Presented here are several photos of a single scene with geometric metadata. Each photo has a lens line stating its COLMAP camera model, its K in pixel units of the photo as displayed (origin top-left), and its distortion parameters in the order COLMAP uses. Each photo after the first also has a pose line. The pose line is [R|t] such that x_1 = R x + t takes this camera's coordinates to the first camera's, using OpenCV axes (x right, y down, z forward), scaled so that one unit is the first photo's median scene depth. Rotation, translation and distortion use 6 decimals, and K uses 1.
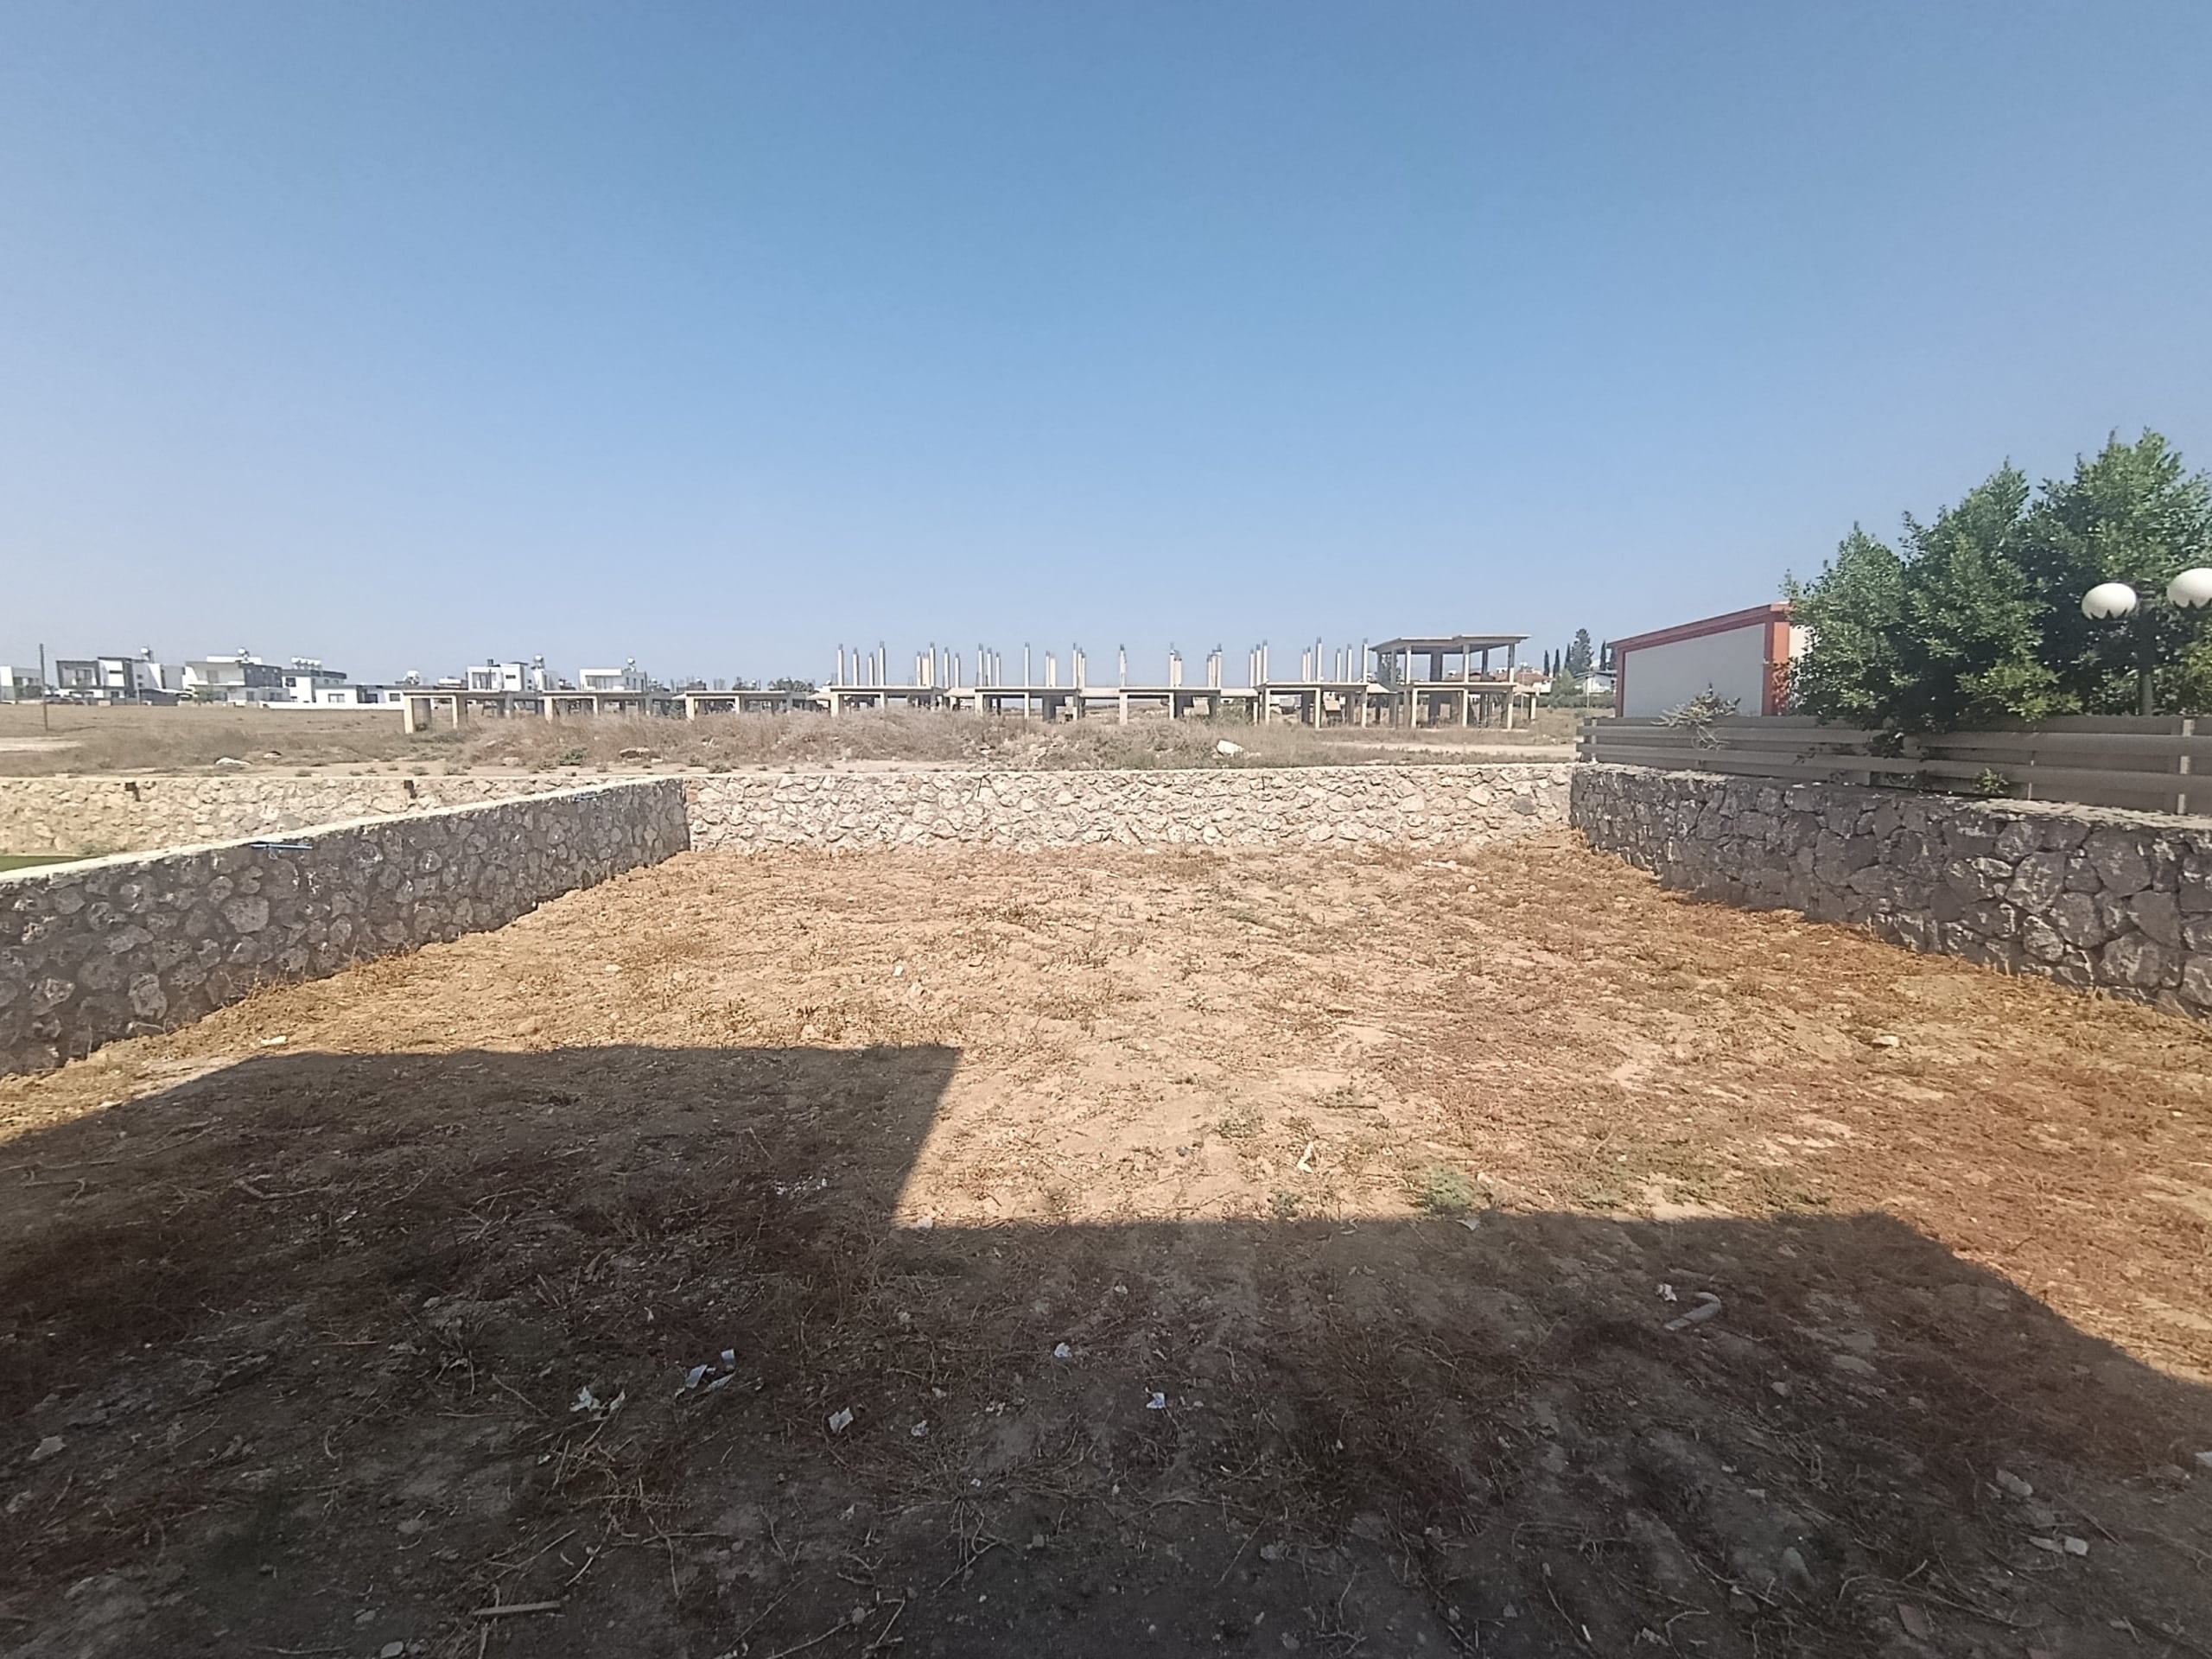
lens RADIAL K [[1006.0, 0, 1108.6], [0, 1006.0, 835.5], [0, 0, 1]] dist [0.002148, -0.000005]
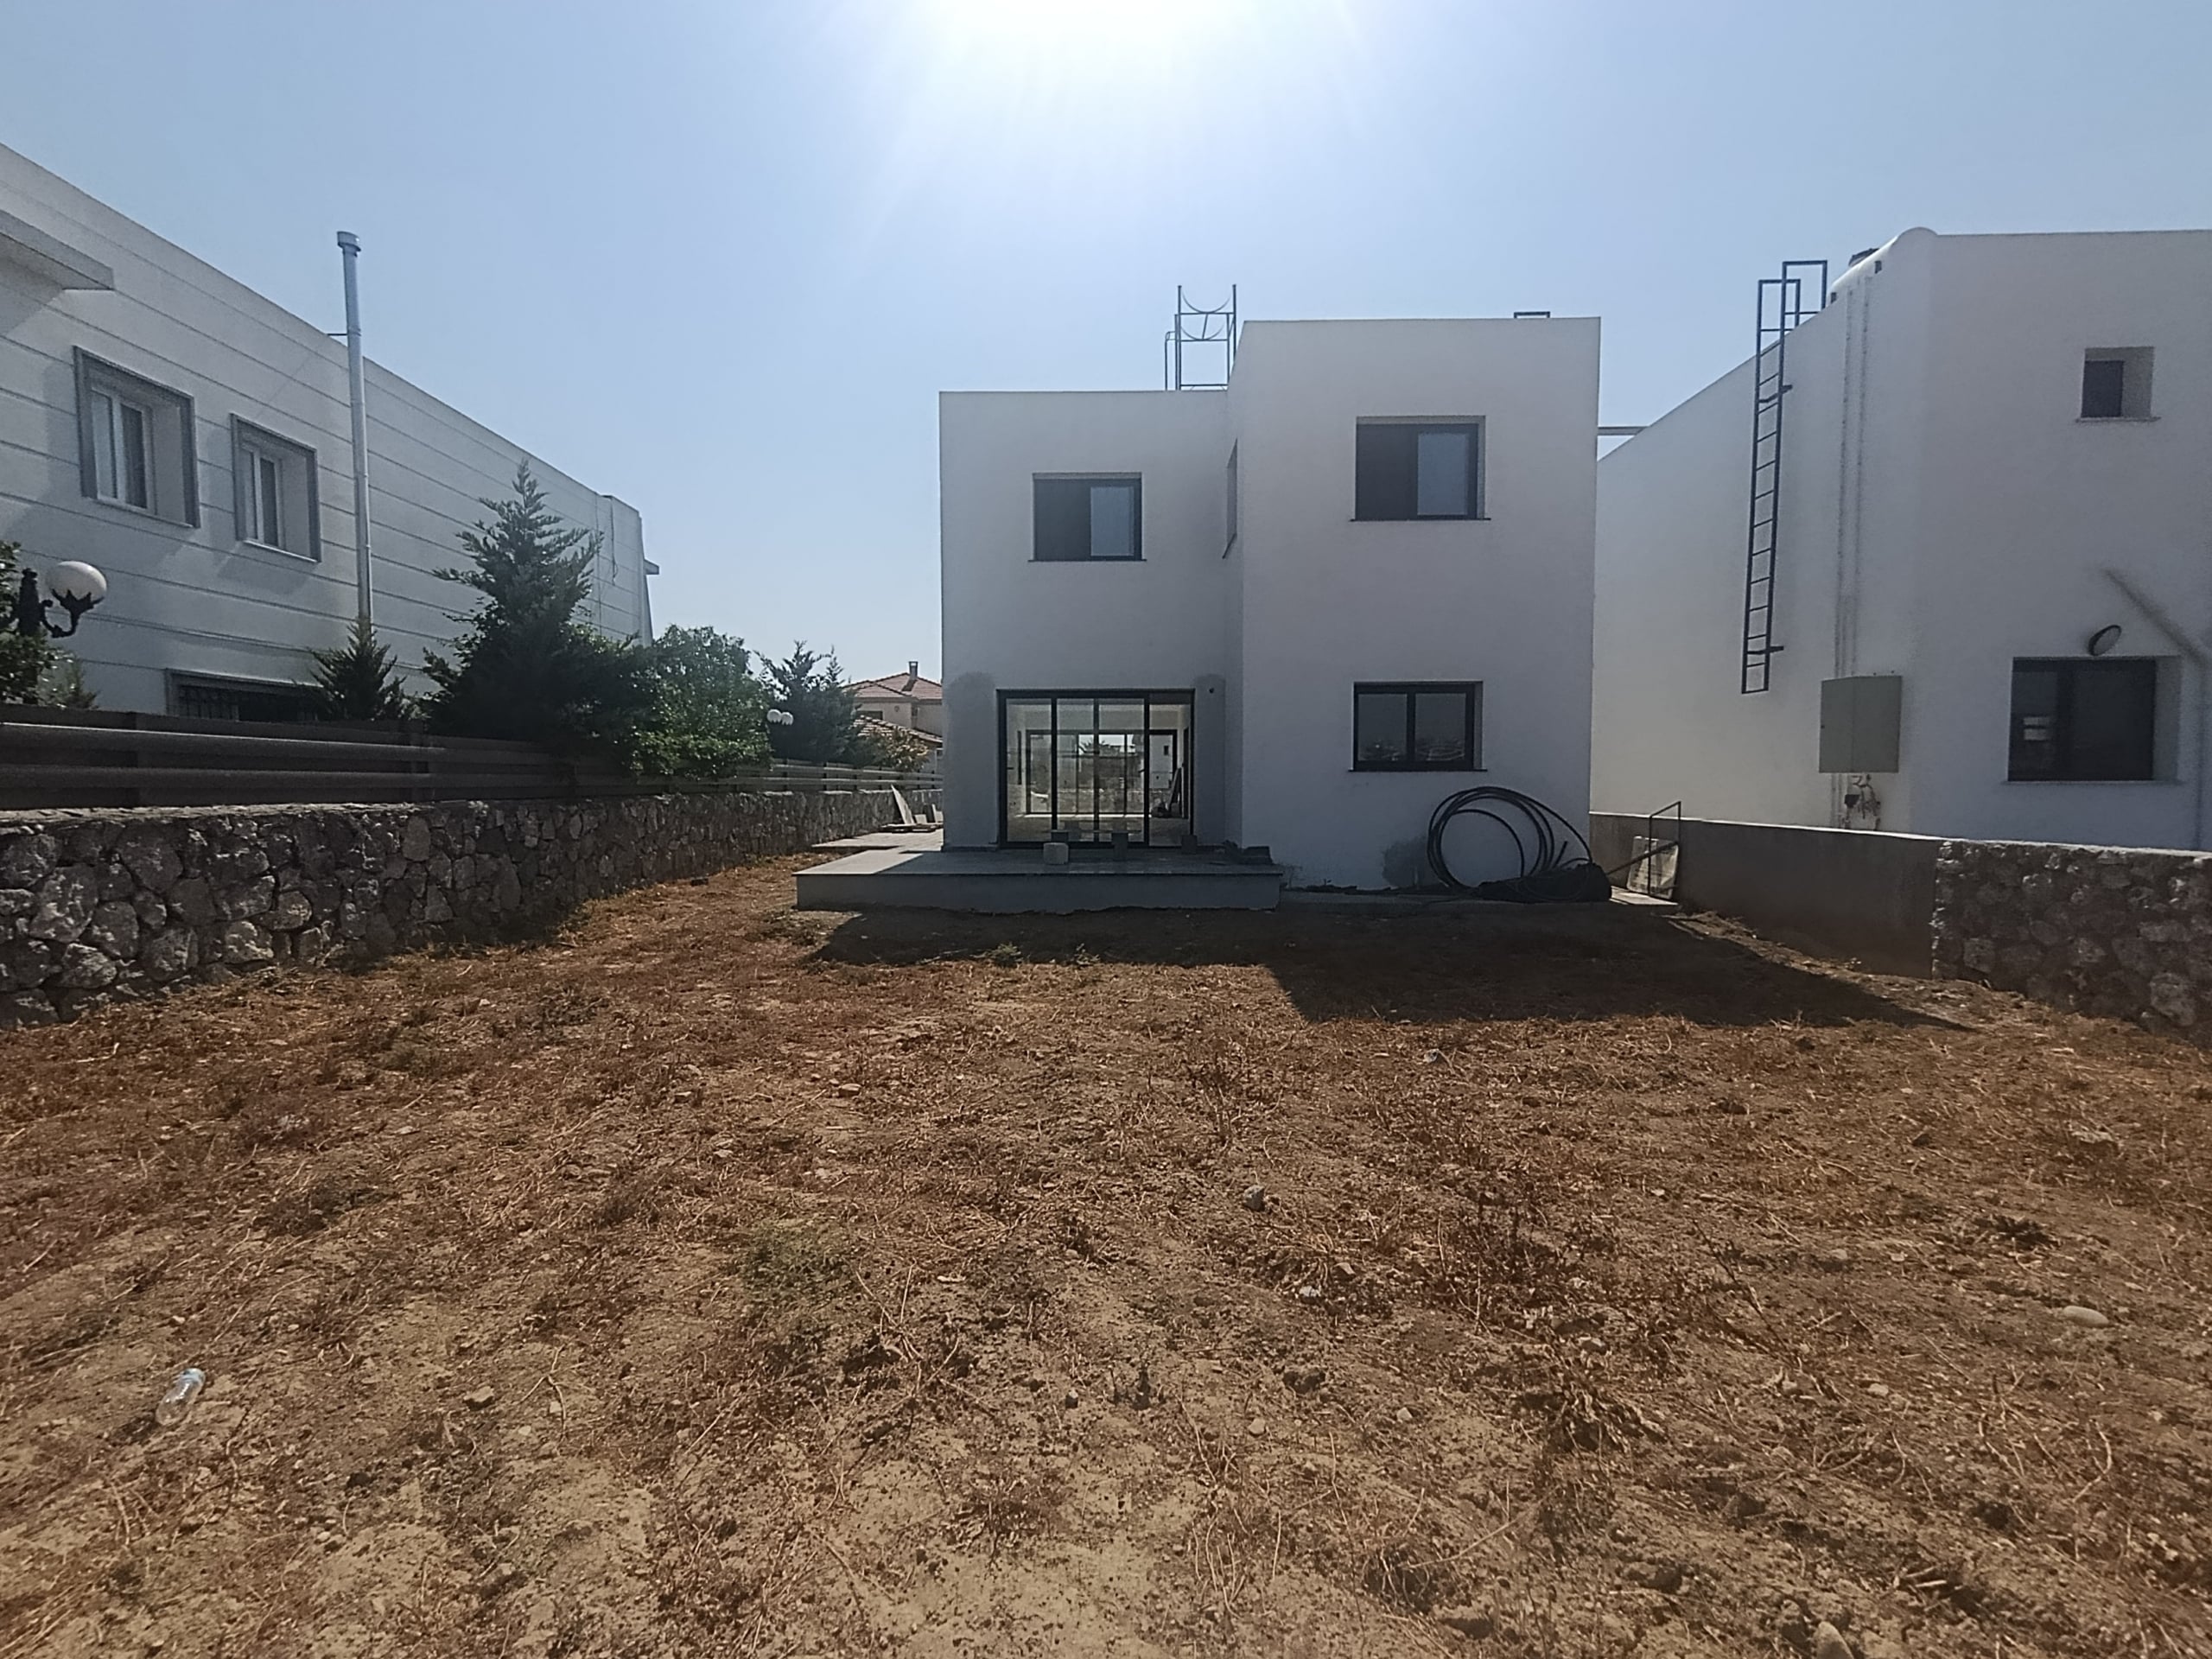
lens RADIAL K [[1006.0, 0, 1103.4], [0, 1006.0, 830.8], [0, 0, 1]] dist [0.002148, -0.000005]
pose [[-0.999744, -0.000172, 0.022612, 0.035919], [0.003475, 0.986925, 0.161144, -0.106344], [-0.022344, 0.161182, -0.986672, 1.328108]]
